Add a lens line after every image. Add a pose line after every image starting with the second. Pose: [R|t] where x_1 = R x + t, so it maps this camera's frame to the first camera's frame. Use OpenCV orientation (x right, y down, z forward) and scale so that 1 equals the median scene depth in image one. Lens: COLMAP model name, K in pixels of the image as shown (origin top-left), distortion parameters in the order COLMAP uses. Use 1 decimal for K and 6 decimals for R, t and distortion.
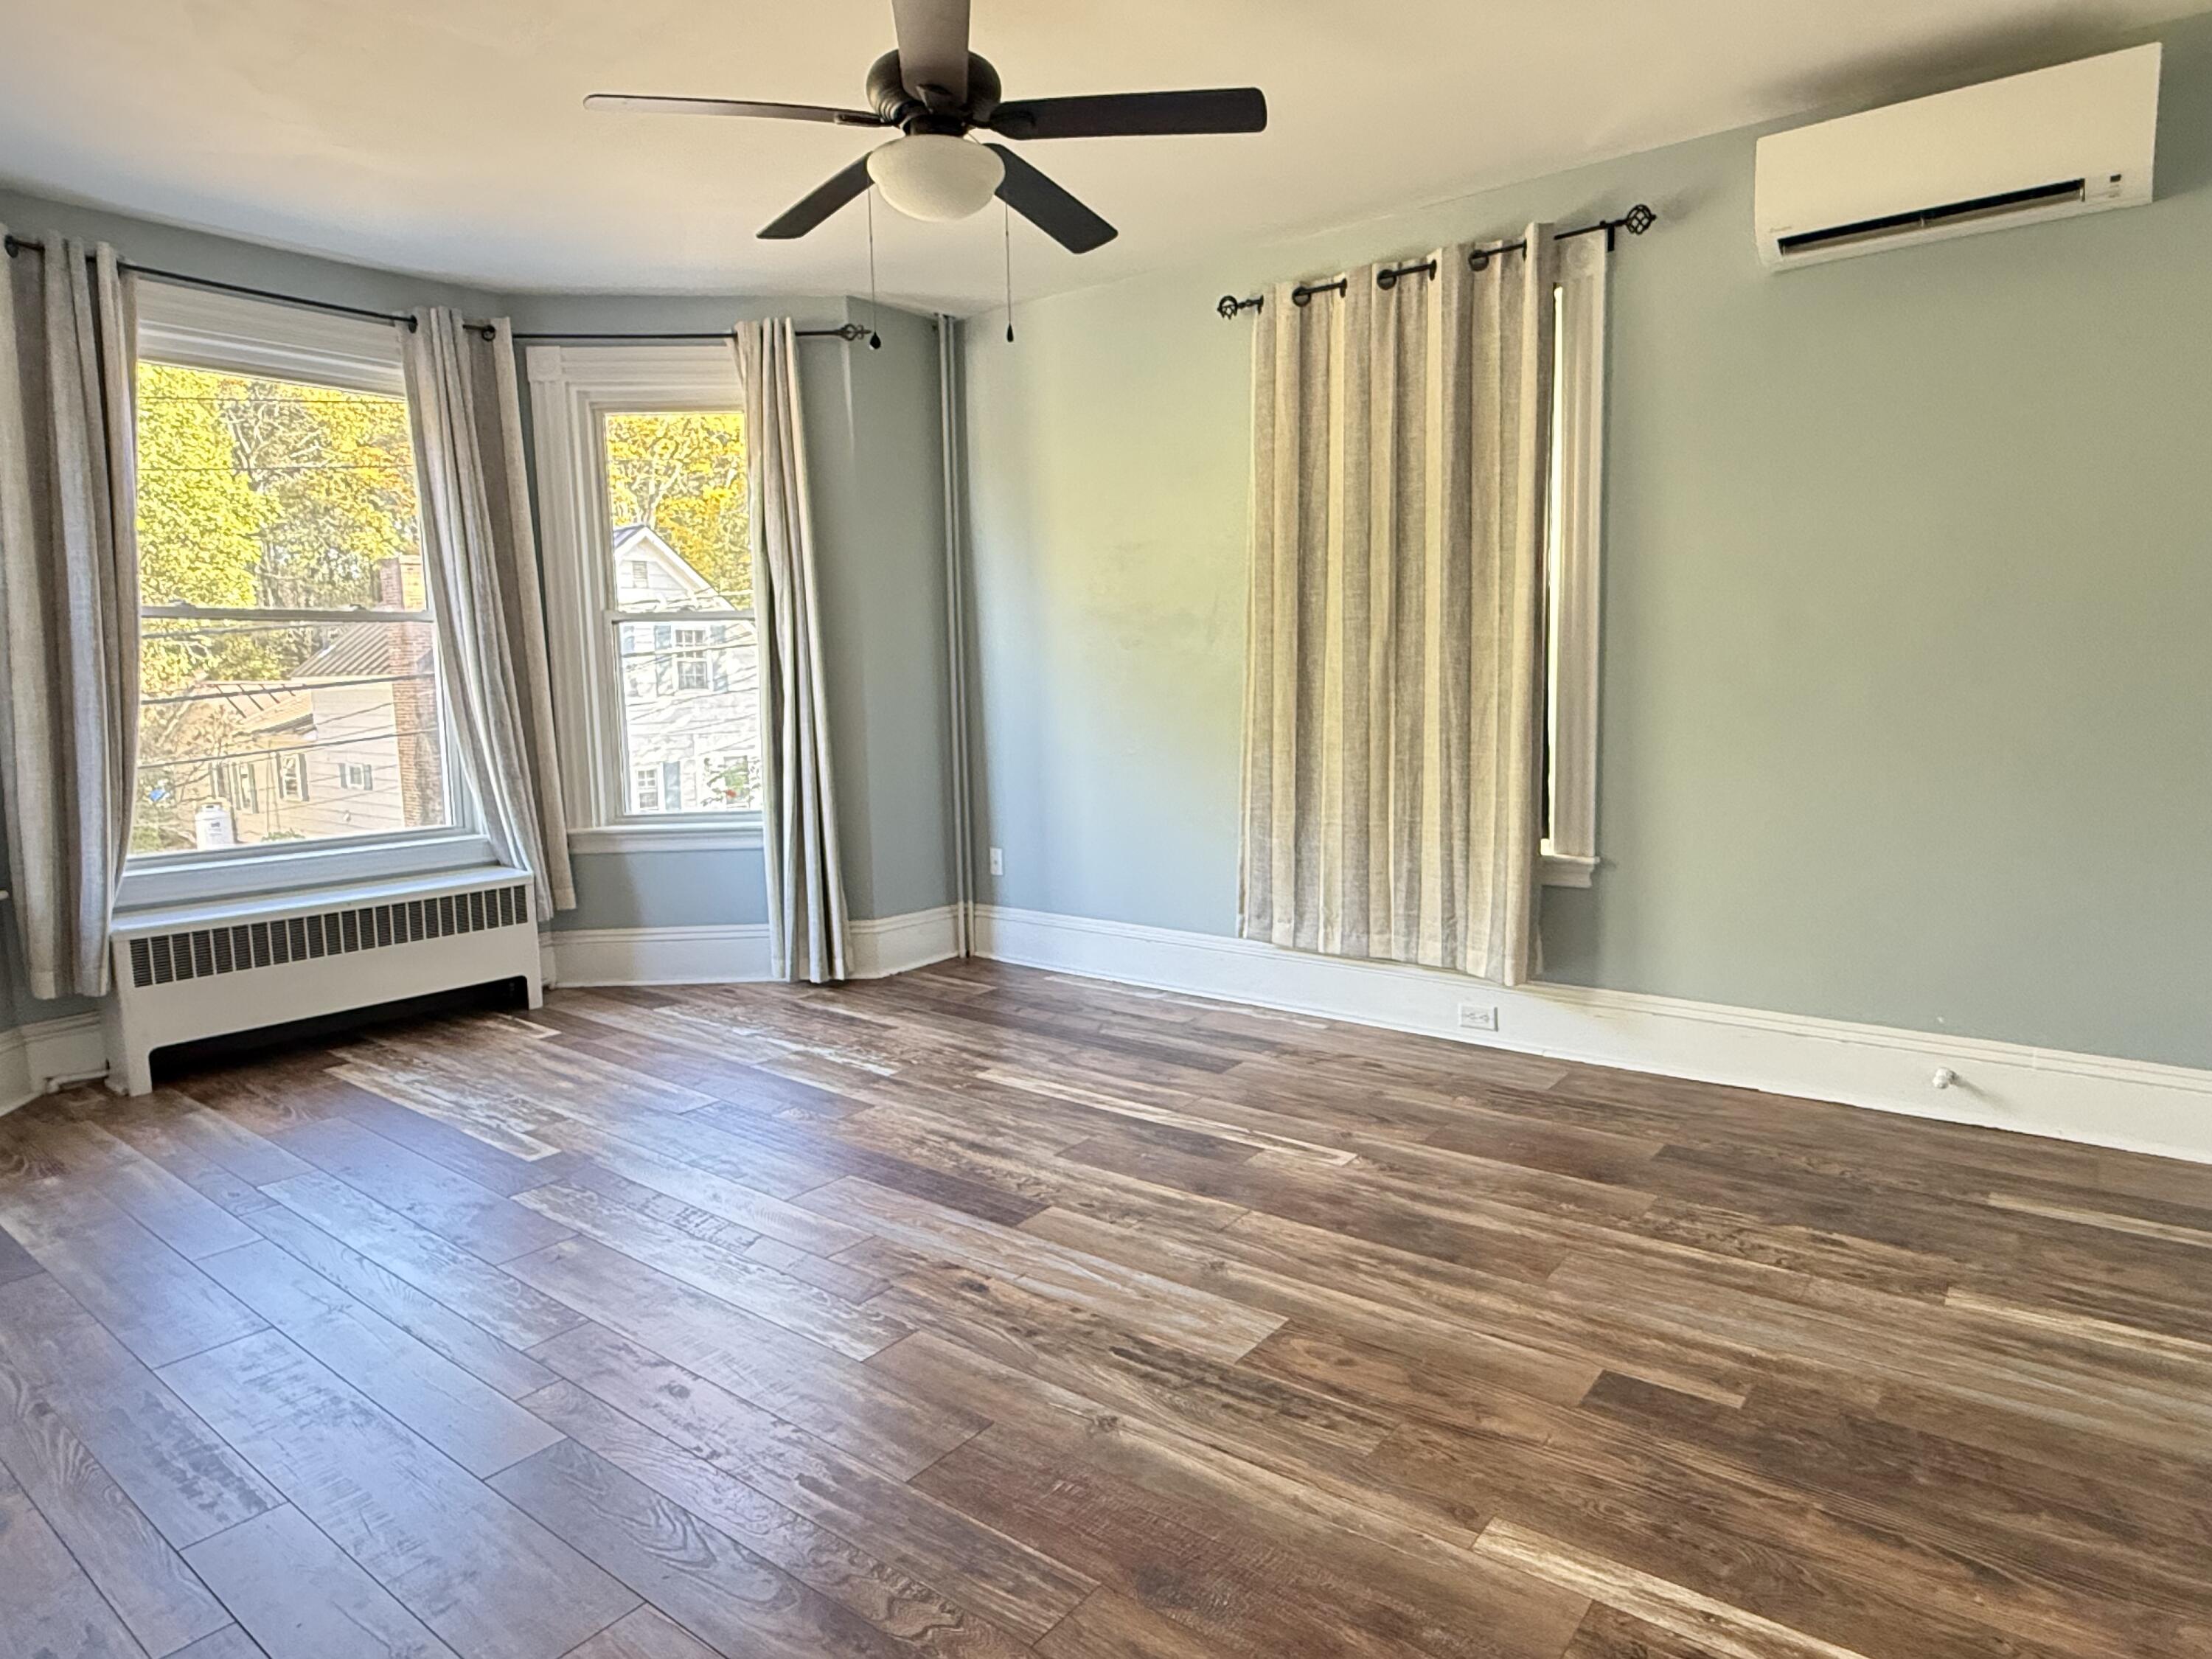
lens RADIAL K [[1304.1, 0, 1102.4], [0, 1304.1, 825.6], [0, 0, 1]] dist [-0.003074, 0.000801]
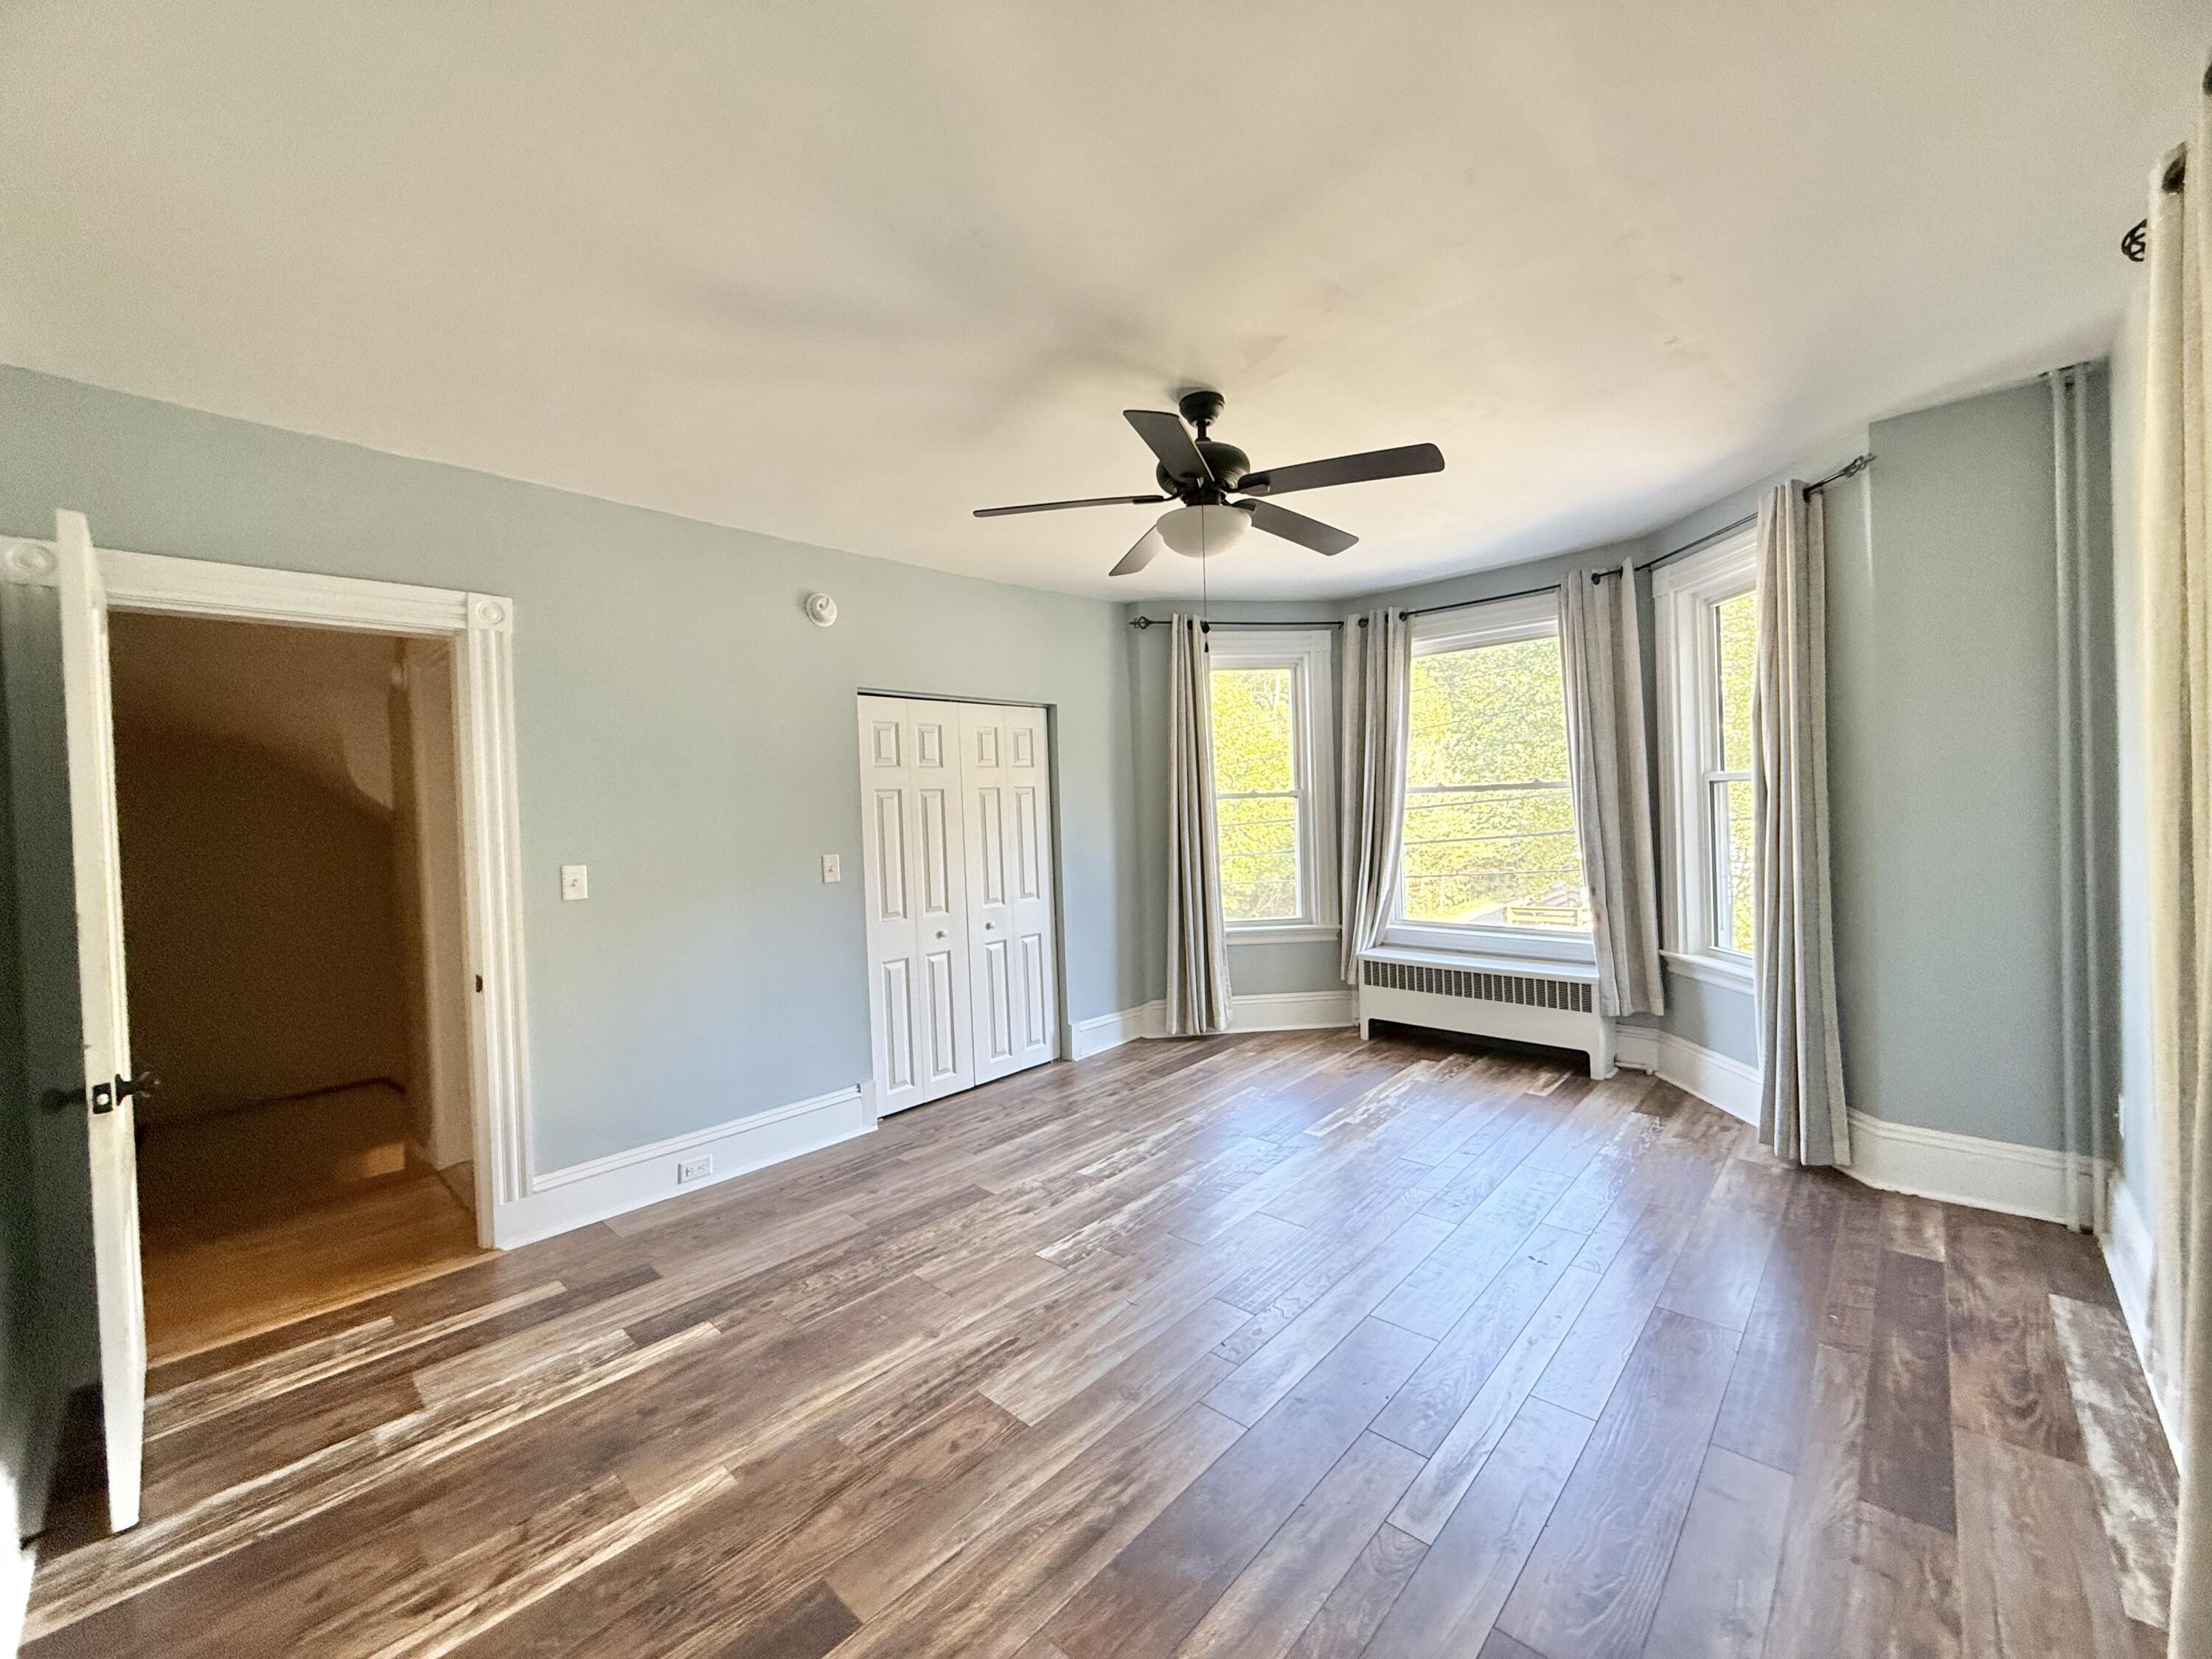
lens RADIAL K [[878.0, 0, 1101.1], [0, 878.0, 825.6], [0, 0, 1]] dist [0.001935, -0.000576]
pose [[-0.090461, 0.043074, -0.994968, 0.743505], [-0.080010, 0.995520, 0.050373, -0.184331], [0.992681, 0.084164, -0.086609, 0.863547]]
